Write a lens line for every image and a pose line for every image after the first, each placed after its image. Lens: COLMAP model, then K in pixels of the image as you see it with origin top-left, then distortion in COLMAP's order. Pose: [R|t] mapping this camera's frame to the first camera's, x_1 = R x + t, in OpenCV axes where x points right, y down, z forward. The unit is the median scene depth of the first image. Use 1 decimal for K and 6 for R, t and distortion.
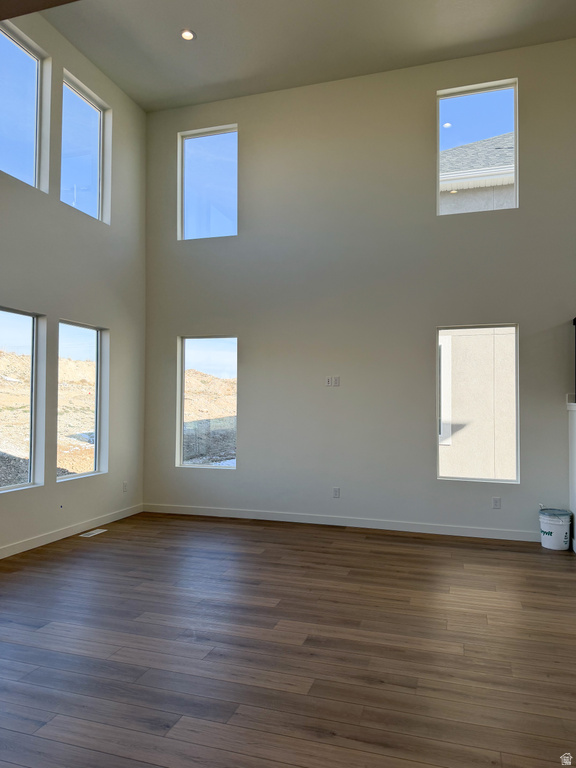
lens RADIAL K [[540.8, 0, 284.3], [0, 540.8, 384.7], [0, 0, 1]] dist [0.011122, -0.005462]
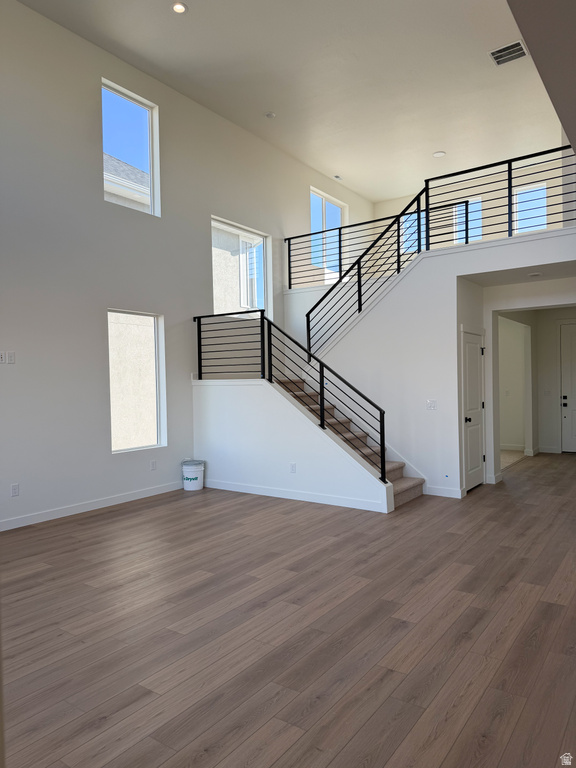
lens RADIAL K [[540.8, 0, 287.6], [0, 540.8, 380.5], [0, 0, 1]] dist [0.011122, -0.005462]
pose [[0.326996, -0.020984, 0.944793, -0.905651], [0.004188, 0.999776, 0.020756, 0.018958], [-0.945016, -0.002831, 0.327011, 0.509702]]
